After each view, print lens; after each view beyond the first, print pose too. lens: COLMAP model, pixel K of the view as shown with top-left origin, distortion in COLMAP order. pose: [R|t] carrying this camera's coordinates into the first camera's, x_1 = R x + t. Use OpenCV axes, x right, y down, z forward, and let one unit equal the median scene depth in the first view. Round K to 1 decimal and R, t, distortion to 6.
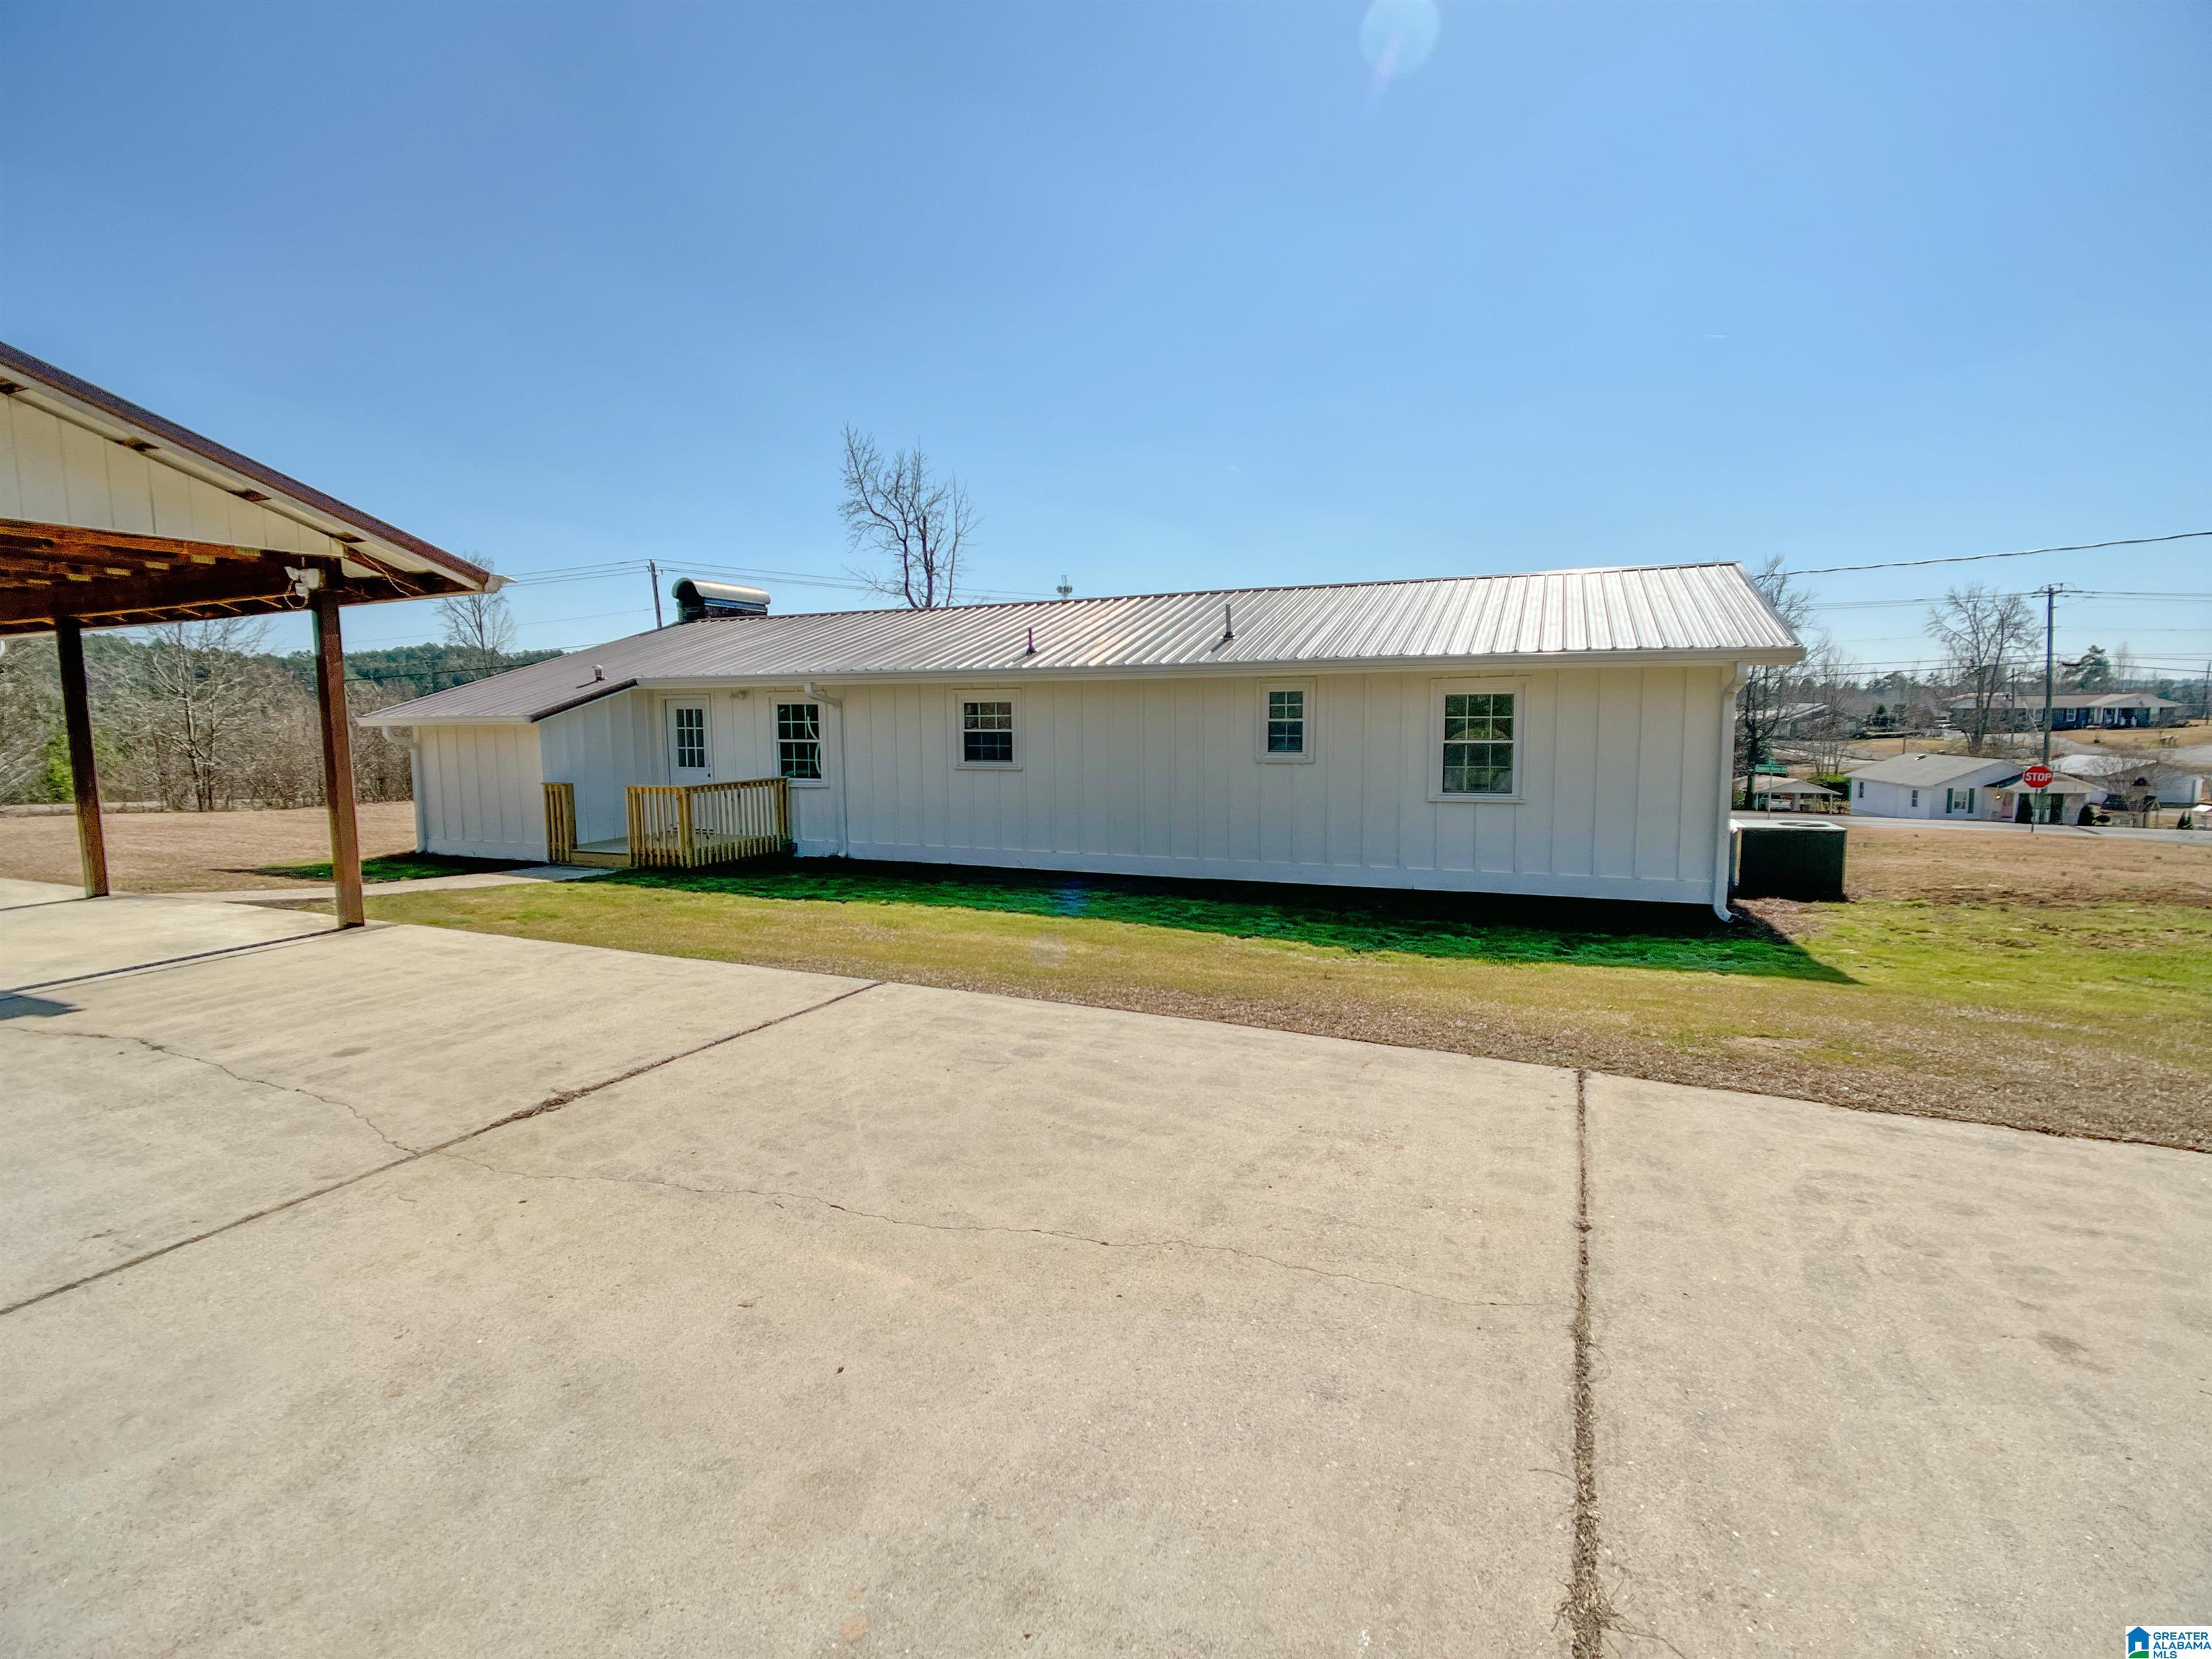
lens RADIAL K [[1075.2, 0, 1105.0], [0, 1075.2, 828.4], [0, 0, 1]] dist [-0.016794, 0.012081]
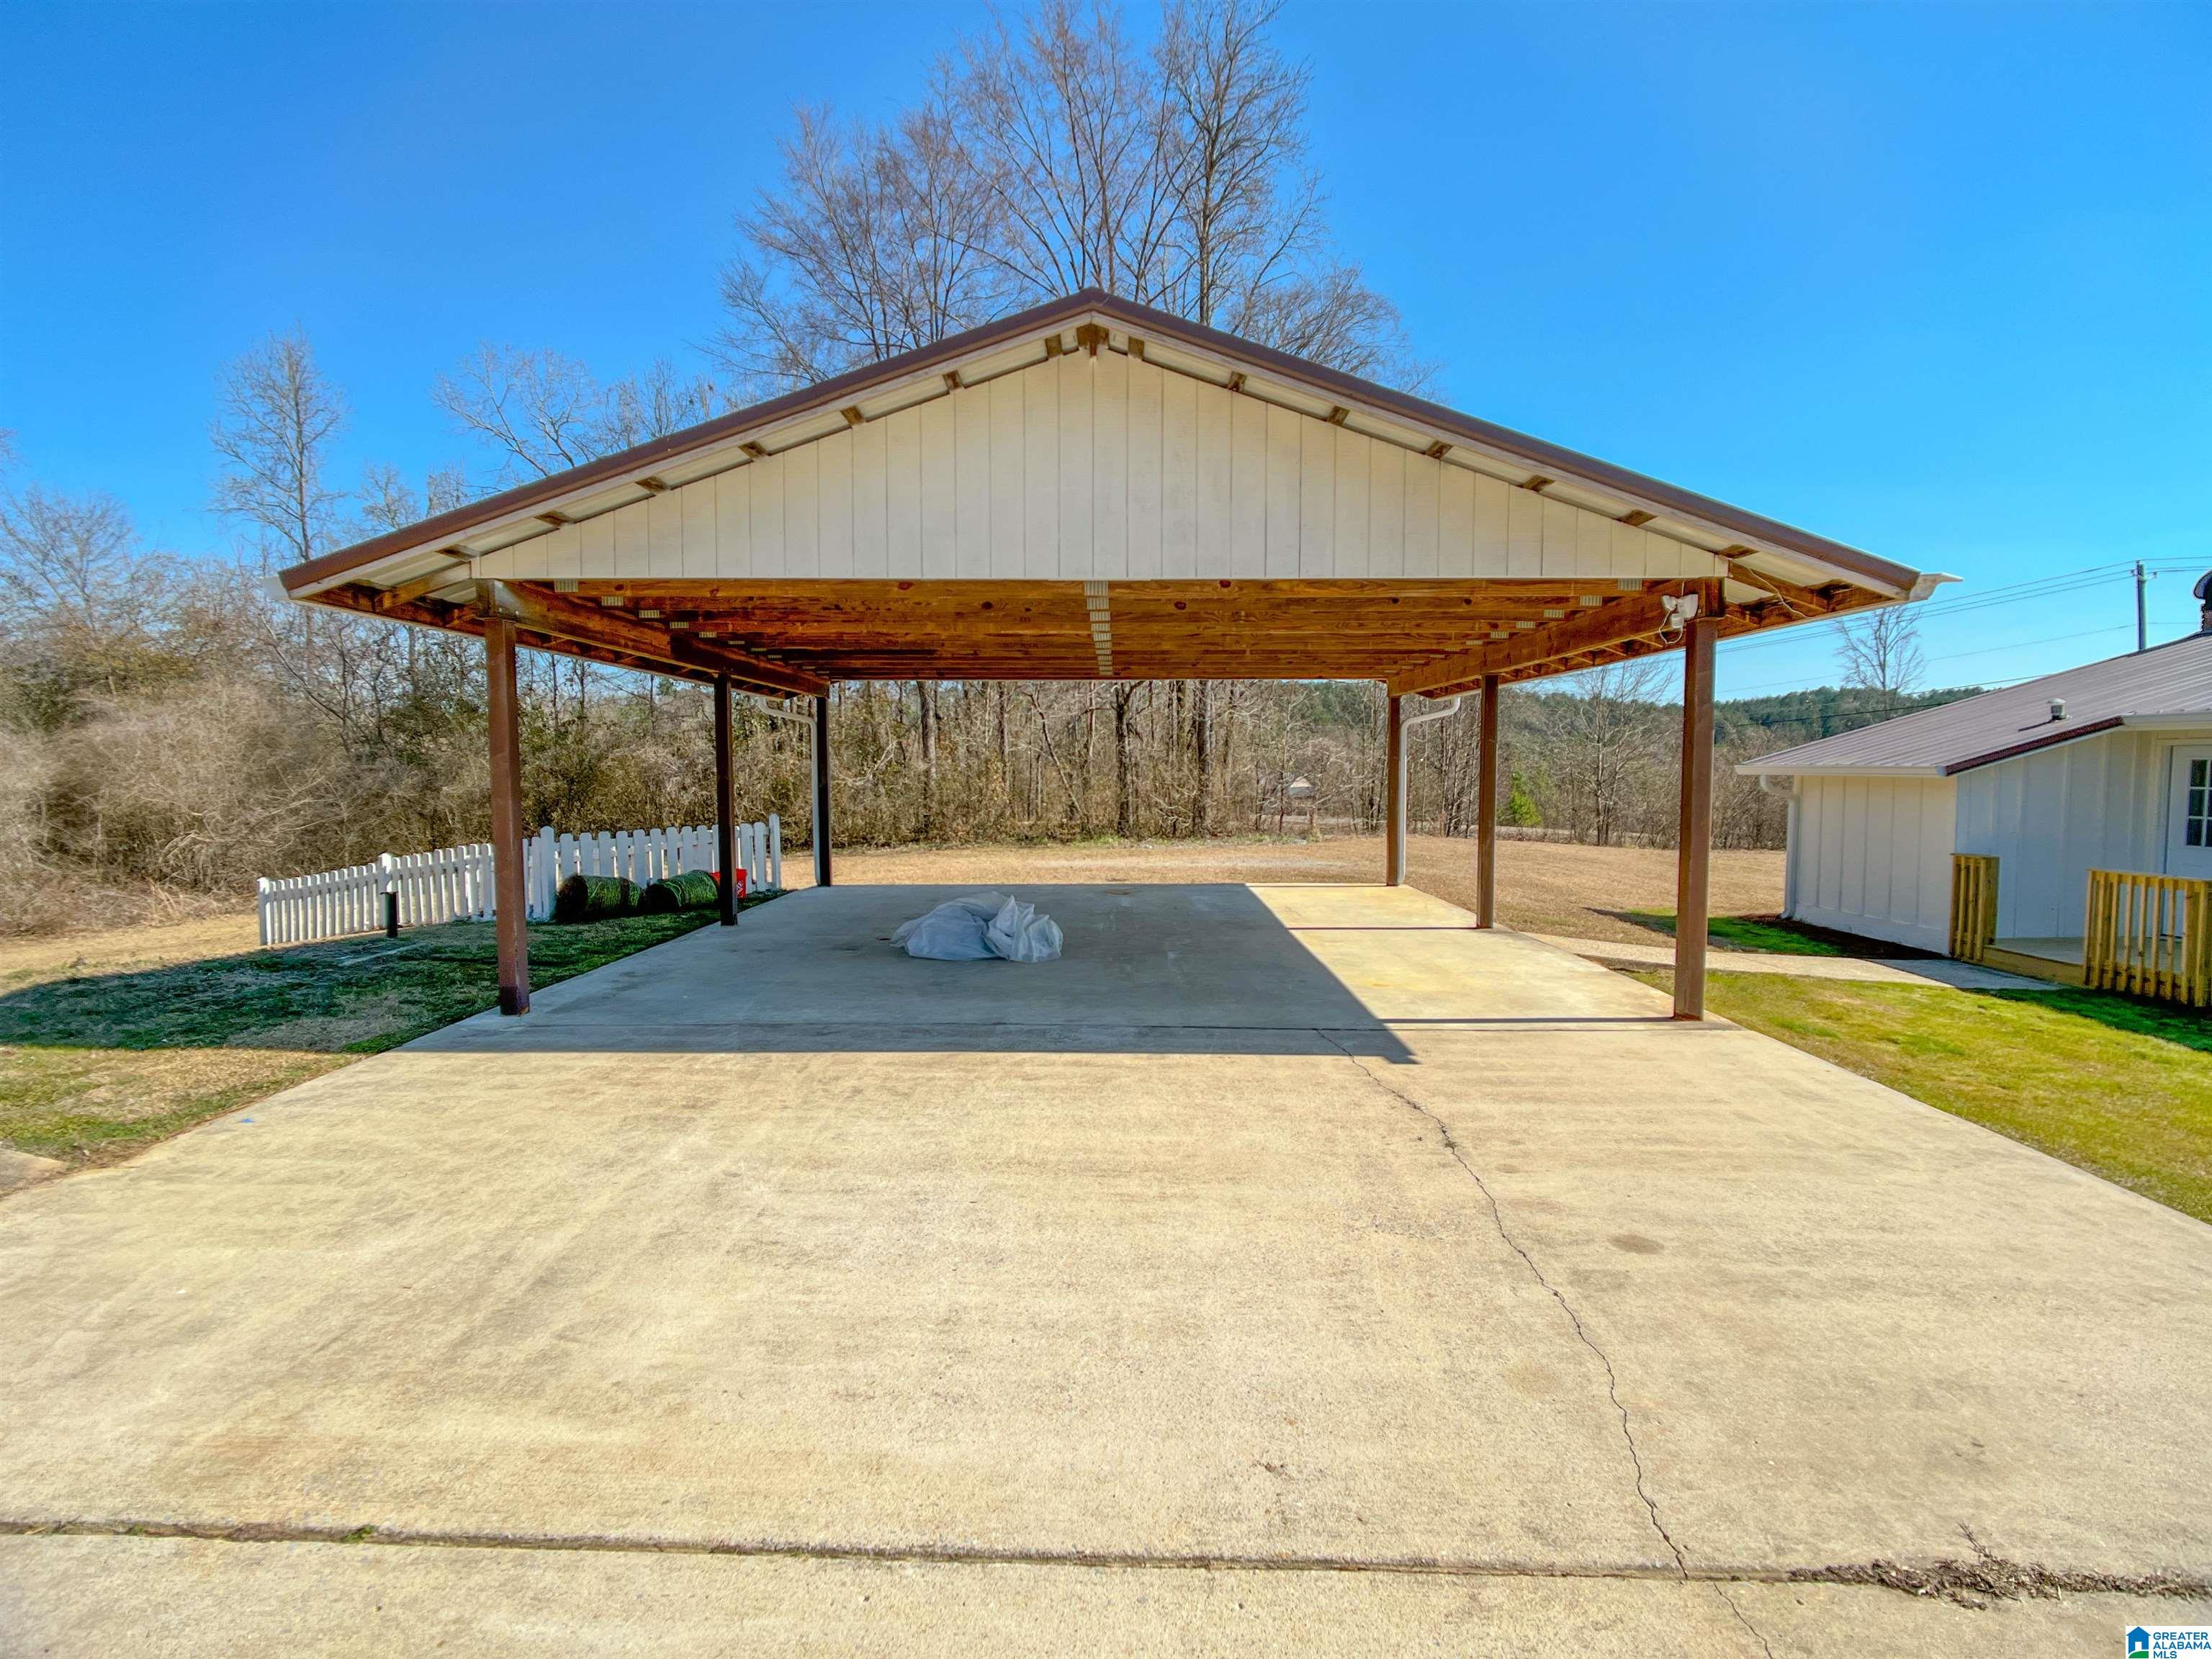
lens RADIAL K [[1075.2, 0, 1099.7], [0, 1075.2, 820.9], [0, 0, 1]] dist [-0.016794, 0.012081]
pose [[0.408242, 0.062255, -0.910749, -0.131013], [-0.106086, 0.994148, 0.020402, -0.028250], [0.906689, 0.088289, 0.412457, 0.212280]]
